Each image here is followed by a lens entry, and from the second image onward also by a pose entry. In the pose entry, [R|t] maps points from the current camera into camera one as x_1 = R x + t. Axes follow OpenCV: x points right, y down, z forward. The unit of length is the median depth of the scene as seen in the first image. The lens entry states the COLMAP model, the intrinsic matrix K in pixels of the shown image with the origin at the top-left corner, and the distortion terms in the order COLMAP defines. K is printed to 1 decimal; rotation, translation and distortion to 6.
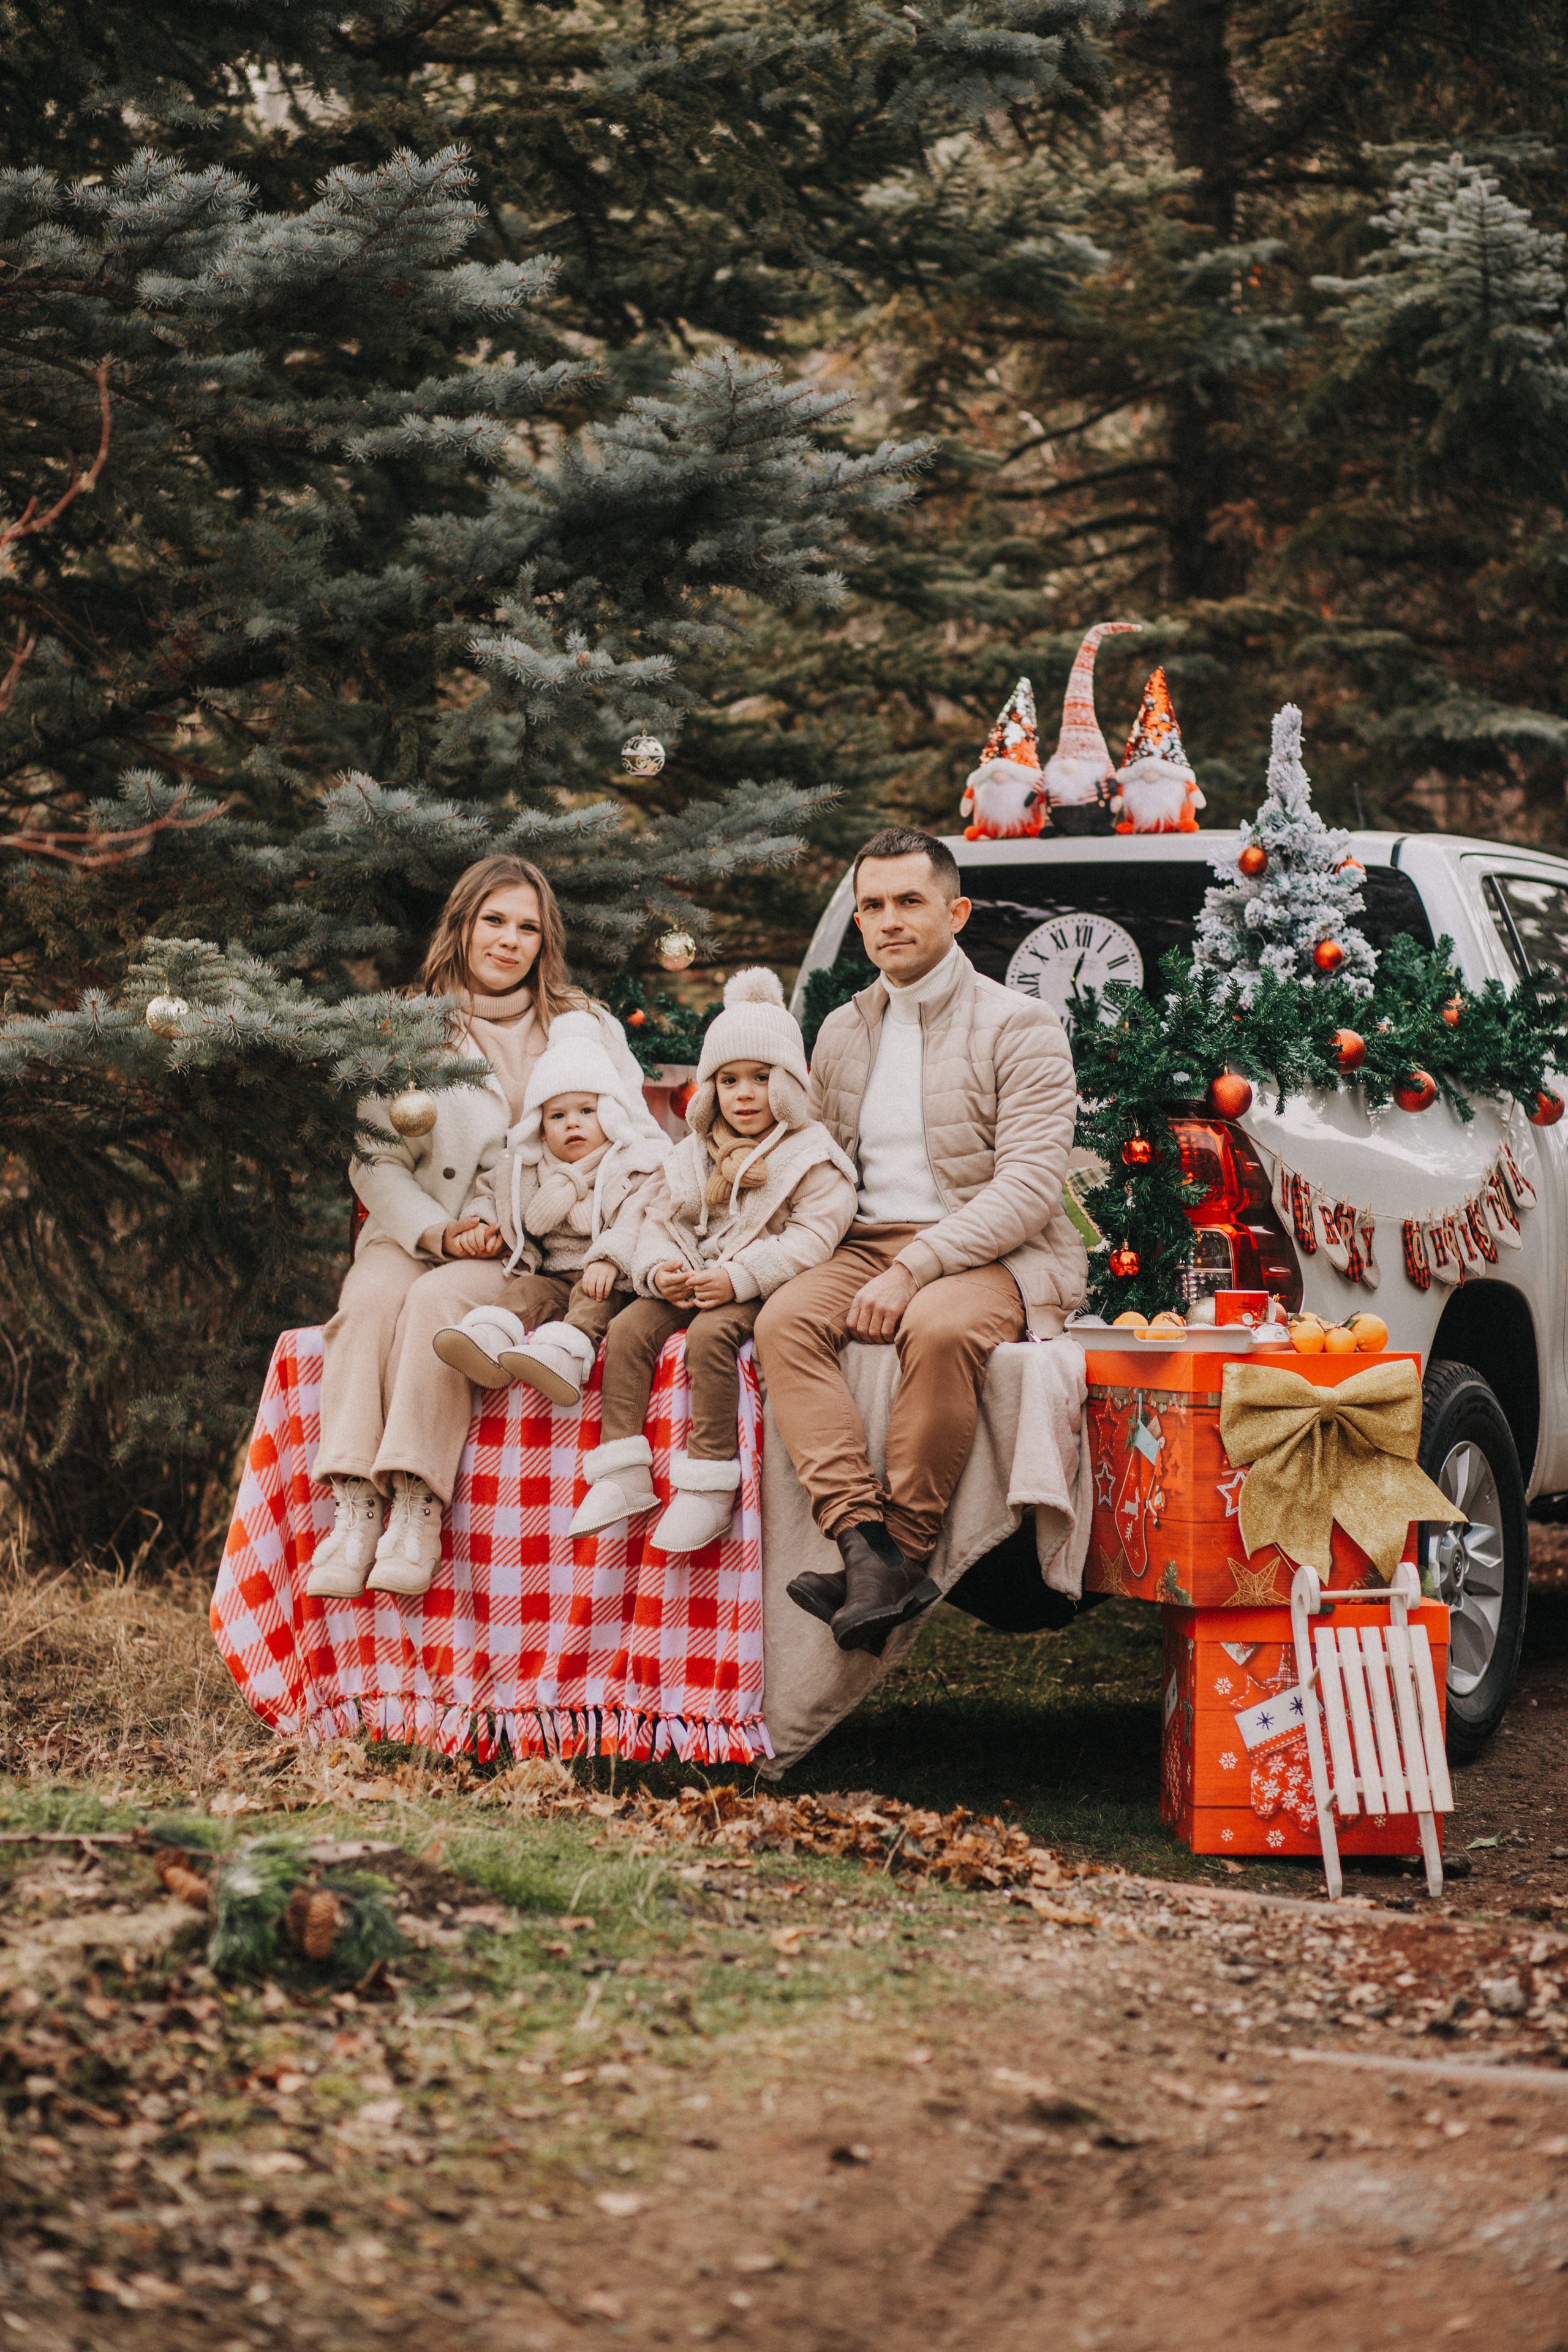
lens RADIAL K [[5844.9, 0, 784.0], [0, 5844.9, 1176.0], [0, 0, 1]] dist [-0.039896, -0.660148]
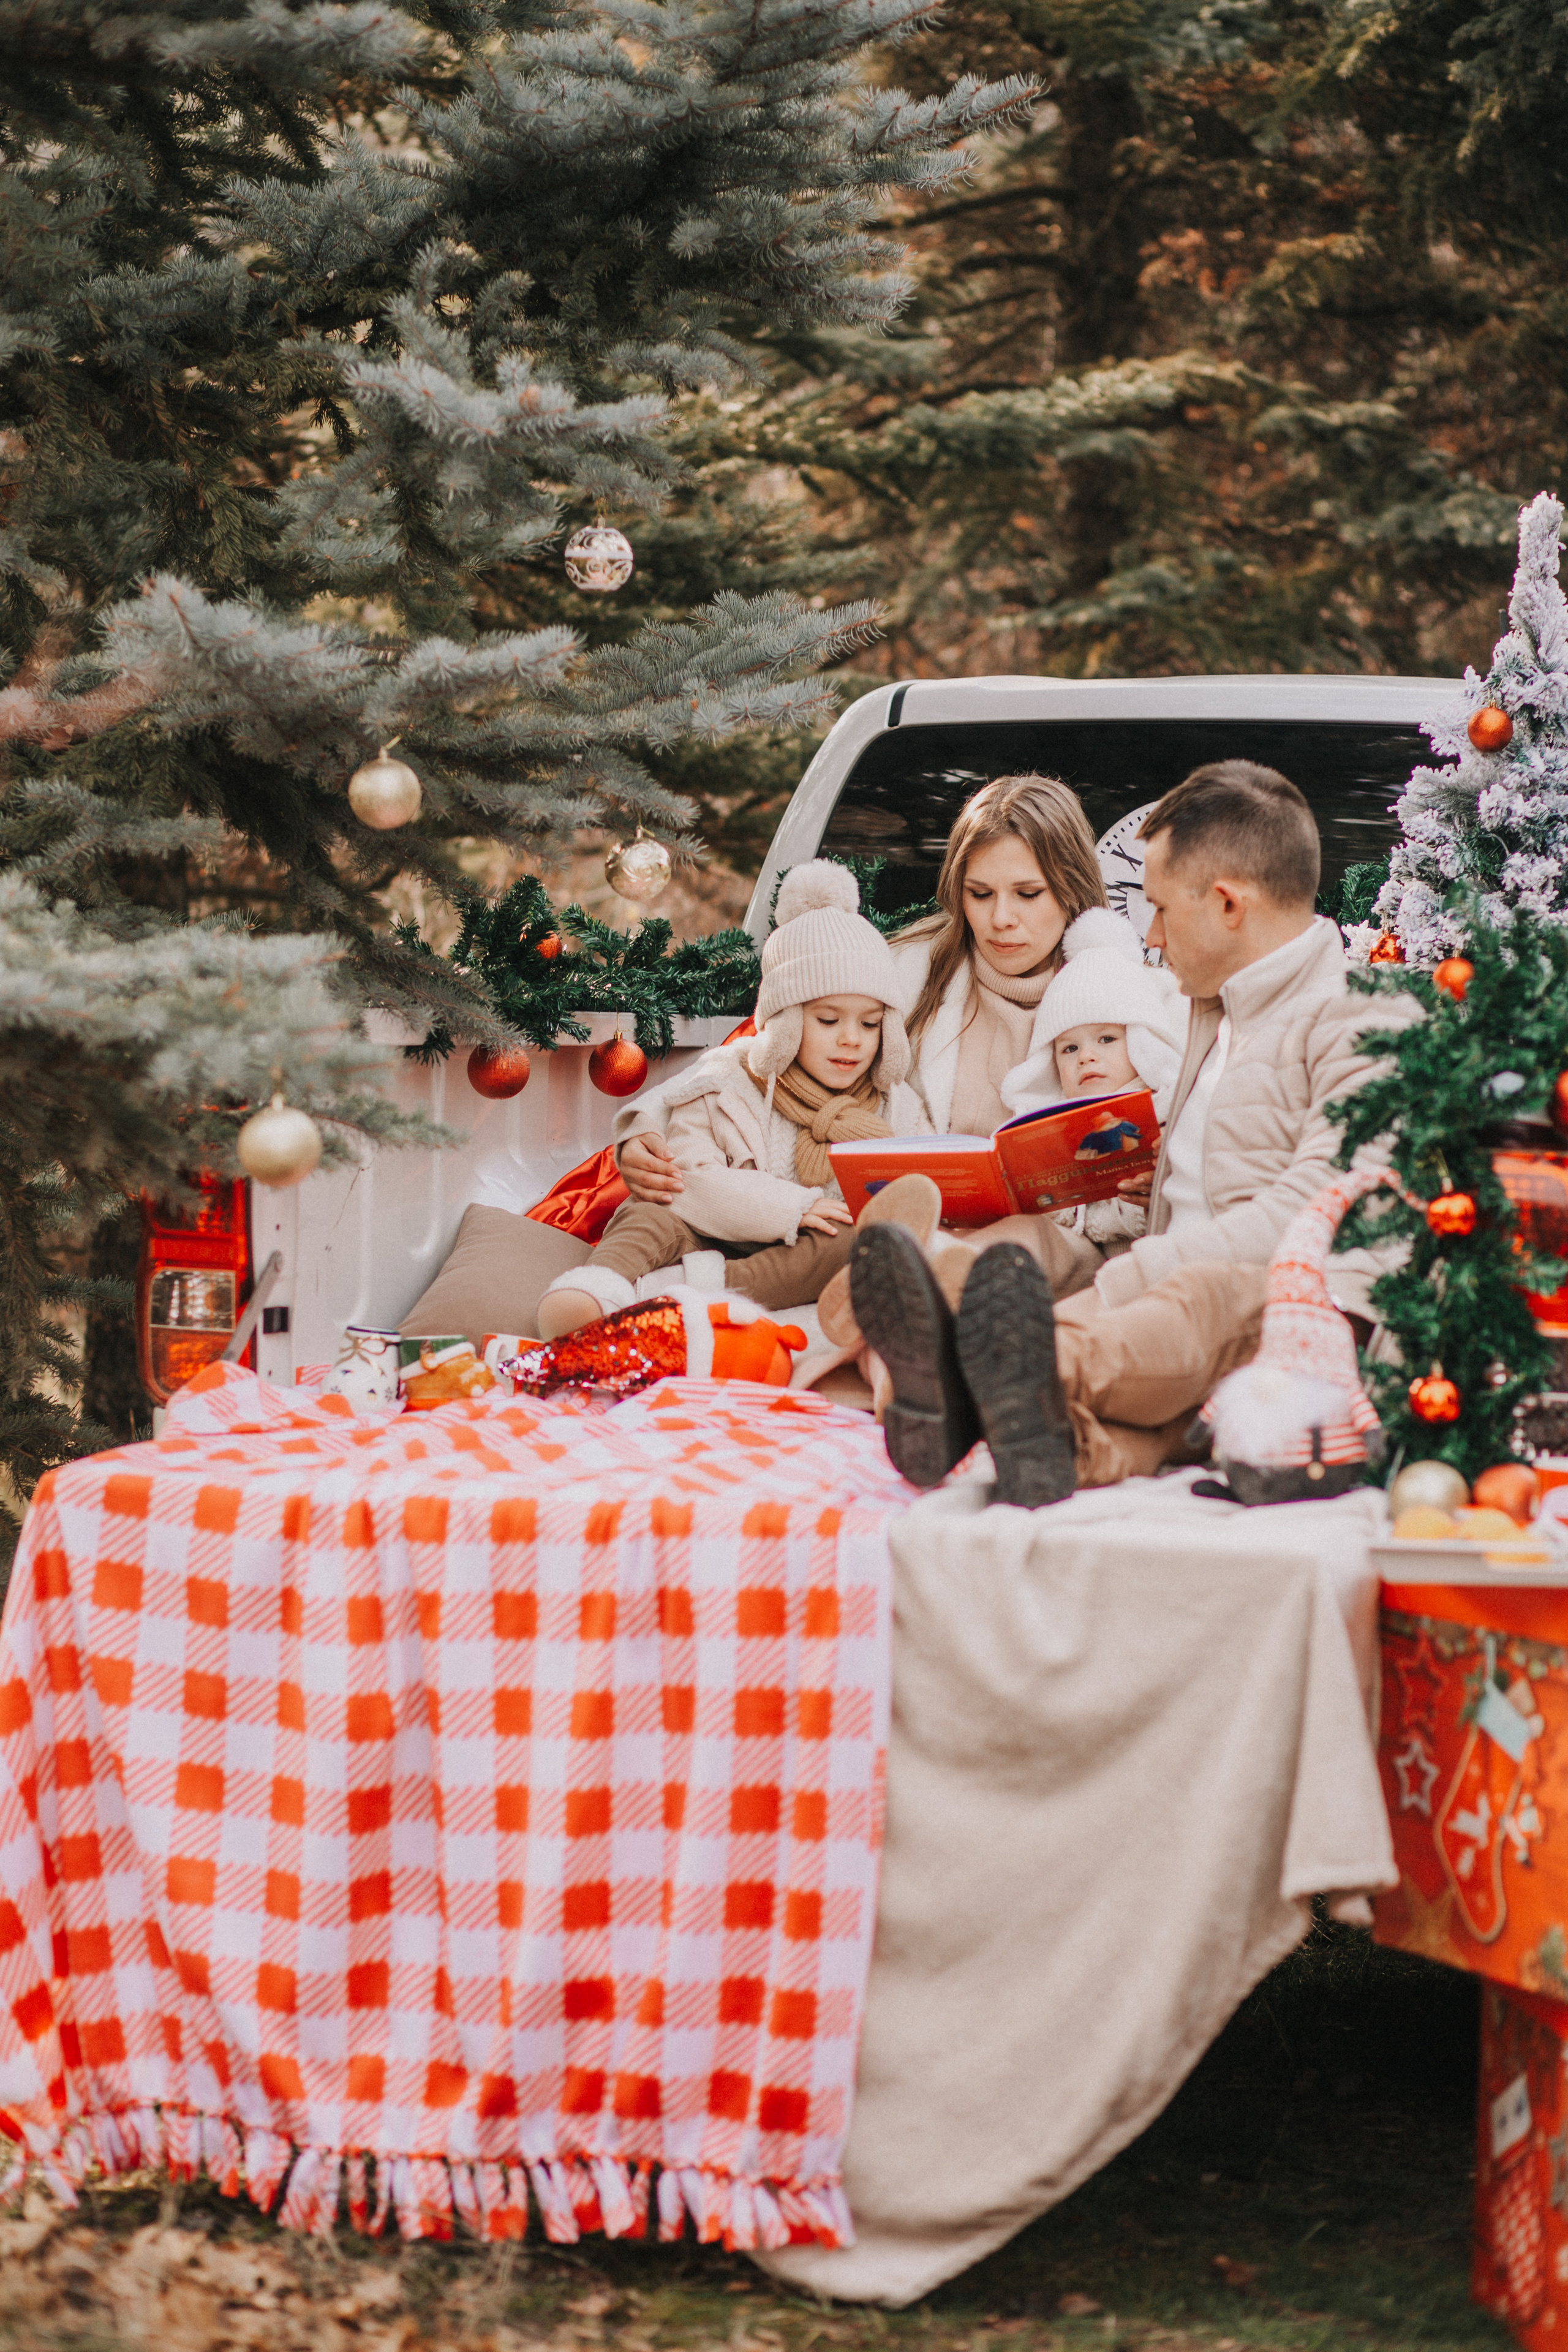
lens RADIAL K [[5741.1, 0, 784.0], [0, 5741.1, 1176.0], [0, 0, 1]] dist [-0.083935, -0.312274]
pose [[0.997619, 0.010021, 0.068238, -0.043912], [-0.012622, 0.999206, 0.037787, -0.026551], [-0.067805, -0.038558, 0.996953, 0.352734]]
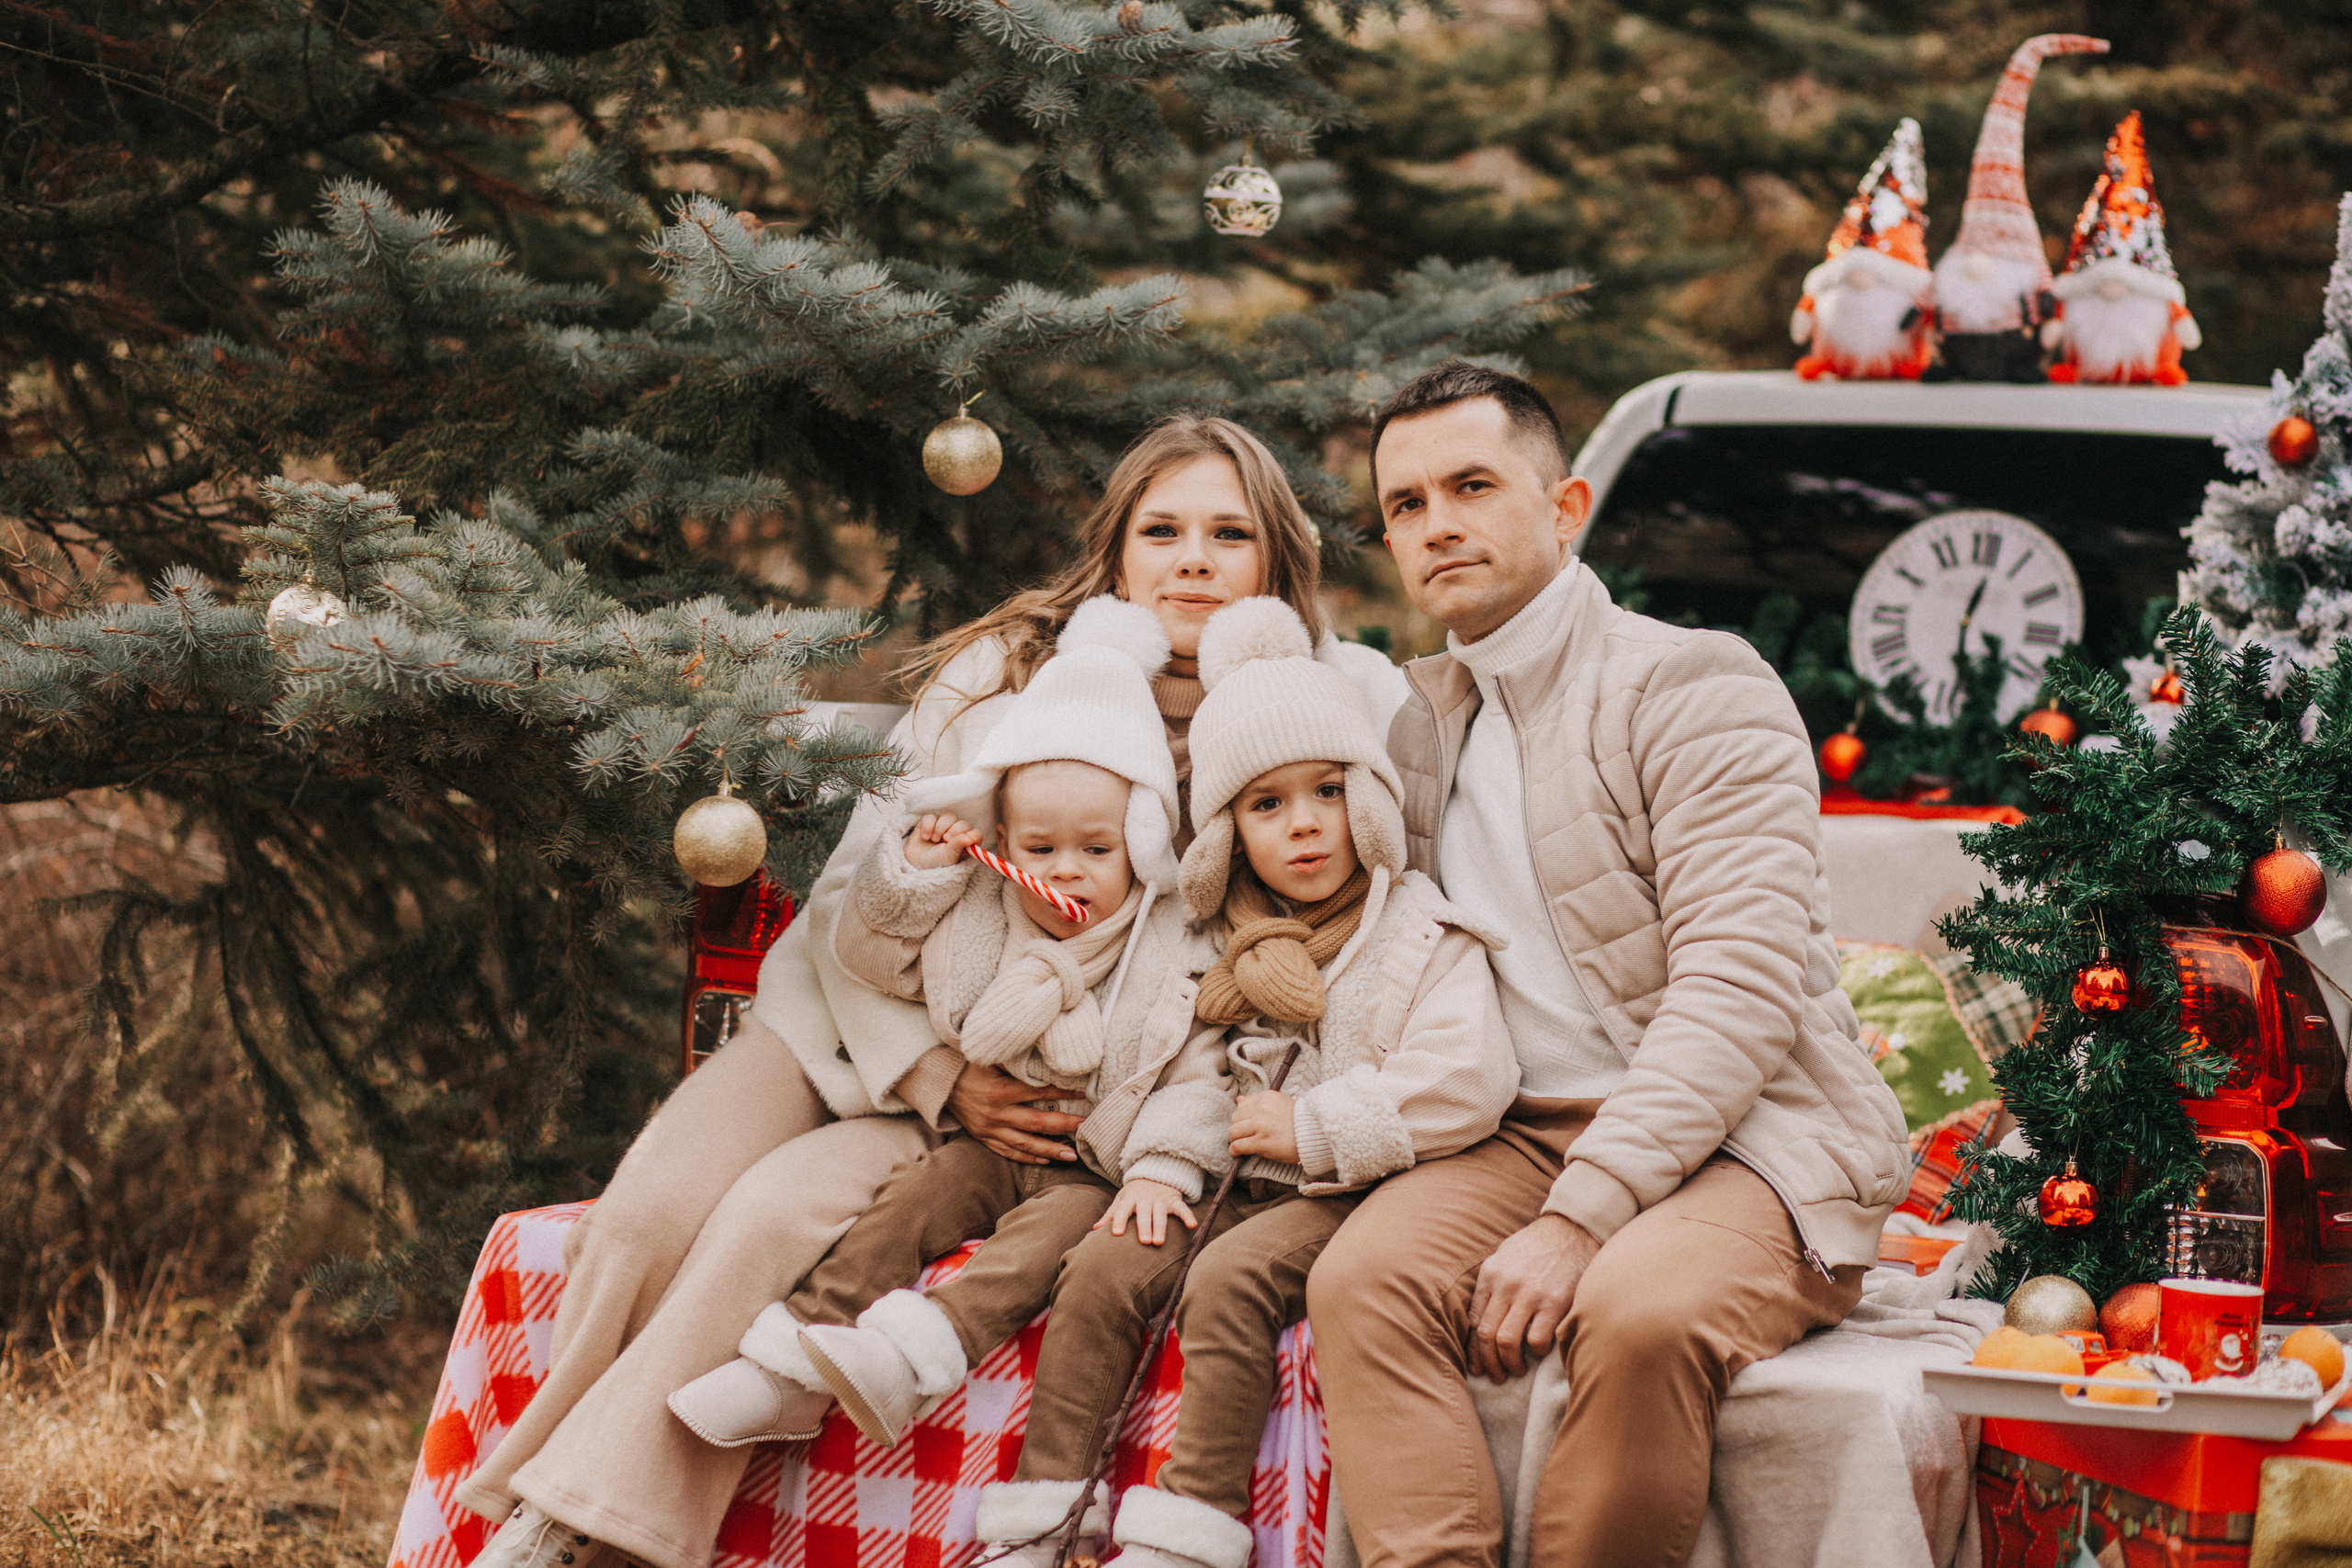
lens RADIAL K [[5844.3, 0, 1176.0], [0, 5844.3, 784.0], [0, 0, 1]] dist [-0.039896, -0.660148]
pose [[0.996116, 0.056995, -0.067110, 0.010273], [-0.056018, 0.998296, 0.016348, -0.023104], [0.067927, -0.012525, 0.997612, 0.412524]]
